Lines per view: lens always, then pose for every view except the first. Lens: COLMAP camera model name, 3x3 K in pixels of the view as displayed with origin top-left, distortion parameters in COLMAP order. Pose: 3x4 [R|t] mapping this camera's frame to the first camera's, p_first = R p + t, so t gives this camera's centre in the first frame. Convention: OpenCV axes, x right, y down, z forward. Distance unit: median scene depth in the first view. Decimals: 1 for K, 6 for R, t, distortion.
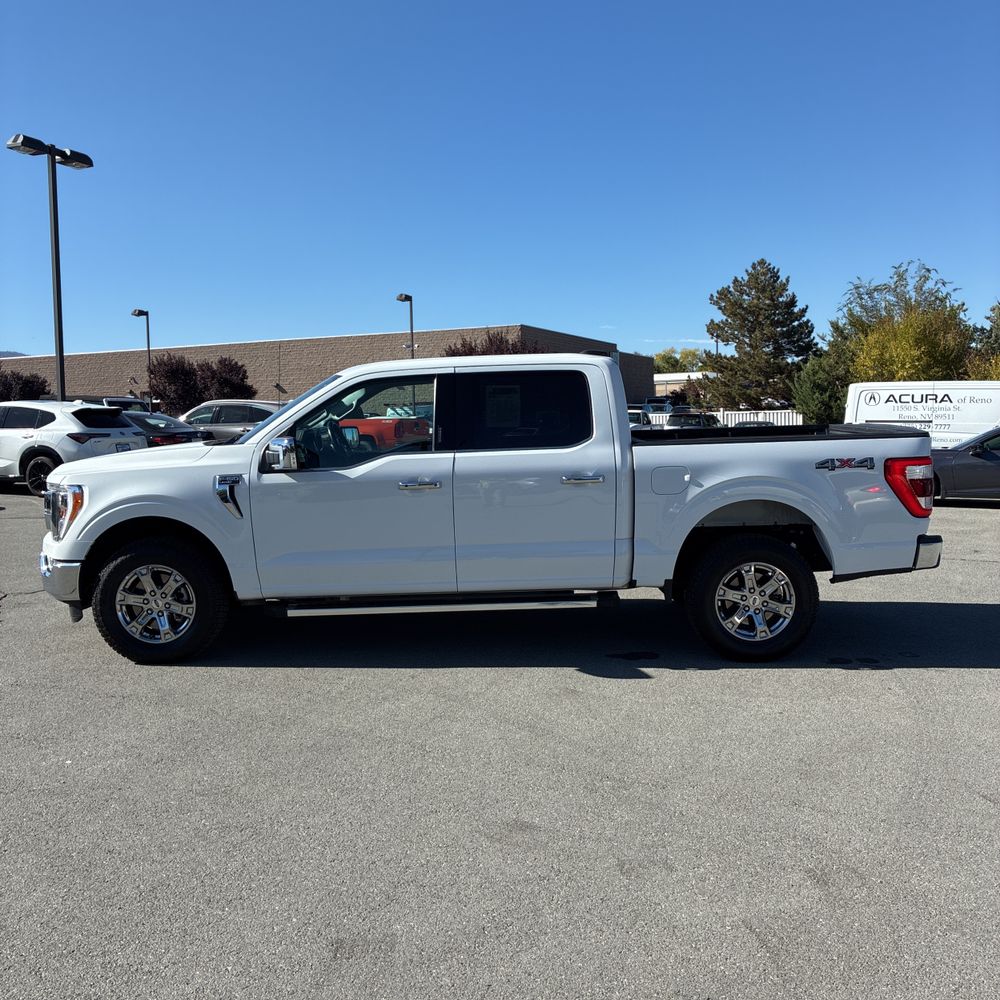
lens RADIAL K [[1049.9, 0, 500.0], [0, 1049.9, 500.0], [0, 0, 1]] dist [0.024734, -0.027019]
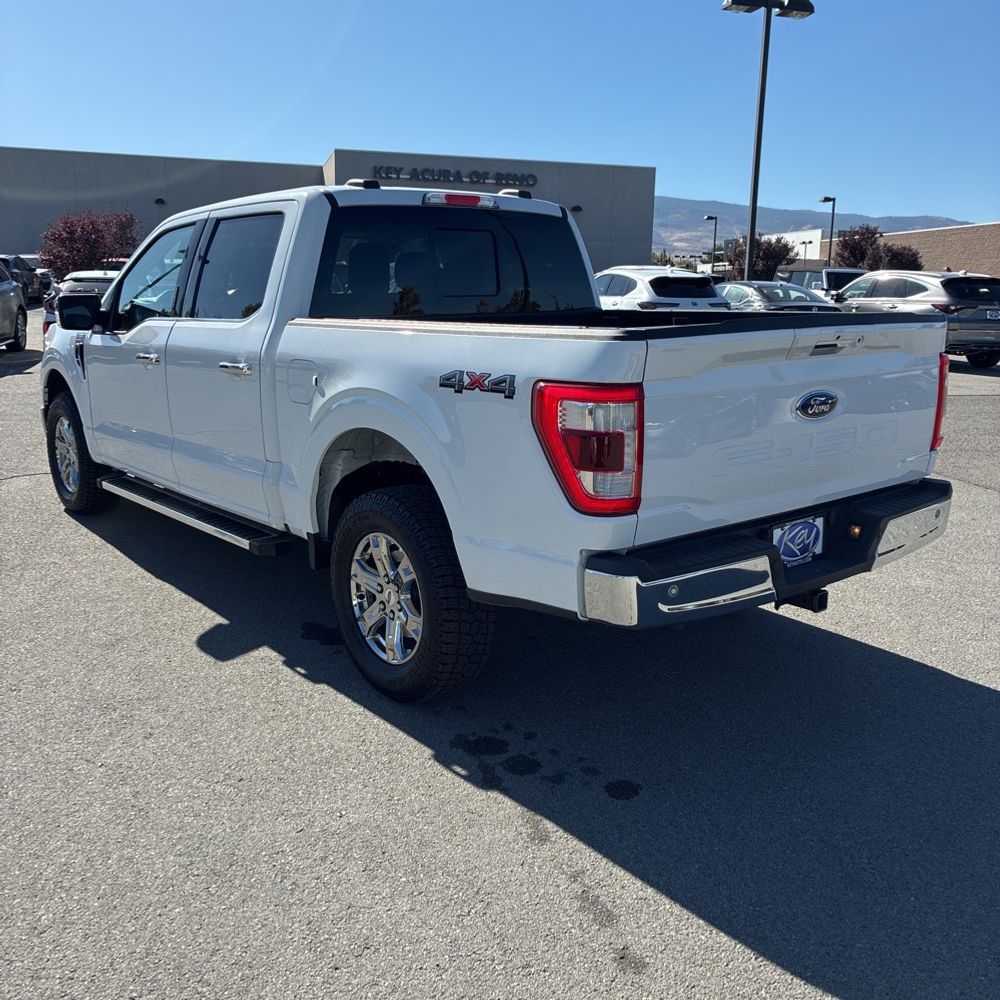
lens RADIAL K [[1019.0, 0, 500.0], [0, 1019.0, 500.0], [0, 0, 1]] dist [0.033286, -0.009205]
pose [[0.633164, 0.181421, -0.752456, 0.206169], [-0.088661, 0.982744, 0.162339, -0.017058], [0.768923, -0.036074, 0.638322, 0.196874]]
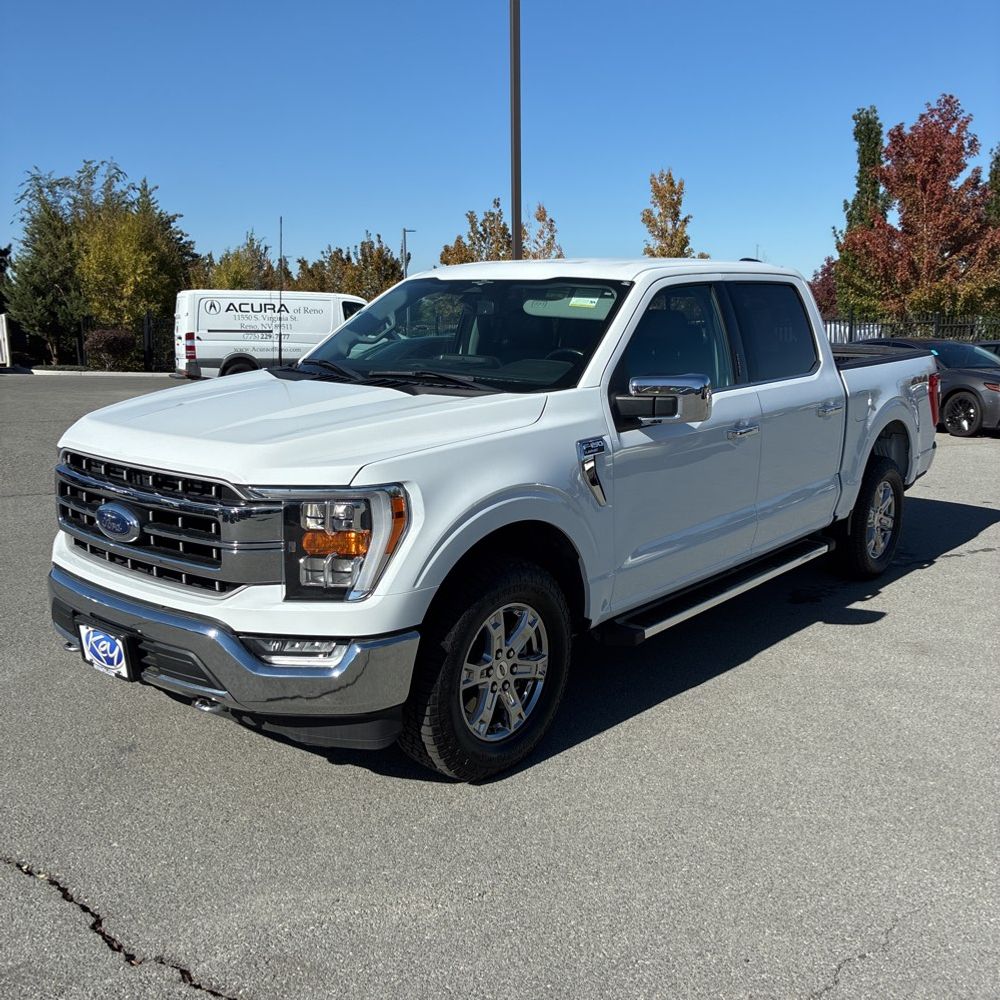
lens RADIAL K [[1023.1, 0, 516.5], [0, 1023.1, 502.1], [0, 0, 1]] dist [0.043578, -0.019711]
pose [[0.635870, -0.128444, 0.761033, -0.213260], [0.055919, 0.991130, 0.120557, -0.017554], [-0.769768, -0.034102, 0.637412, 0.184454]]
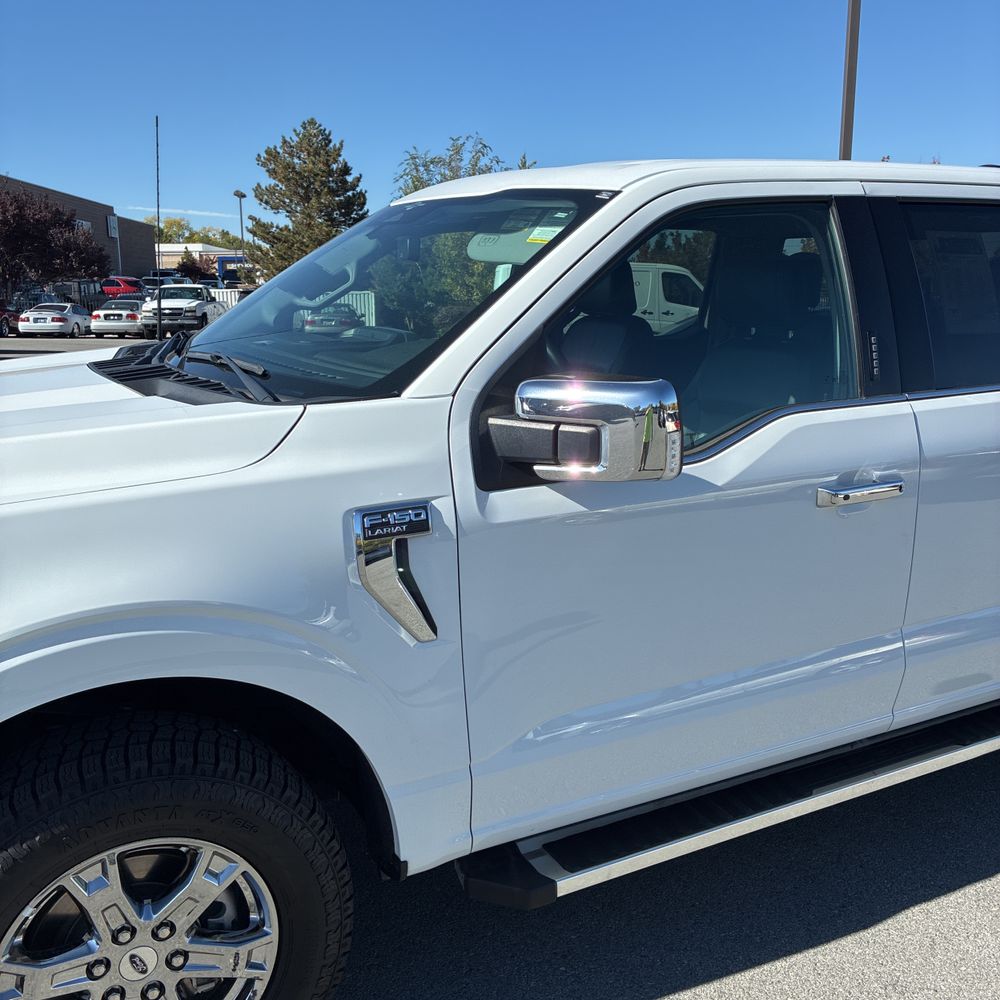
lens RADIAL K [[1028.7, 0, 500.0], [0, 1028.7, 500.0], [0, 0, 1]] dist [0.017170, 0.018891]
pose [[0.879811, -0.080545, 0.468450, -0.104510], [0.024040, 0.991817, 0.125381, -0.017342], [-0.474715, -0.099050, 0.874548, 0.207838]]
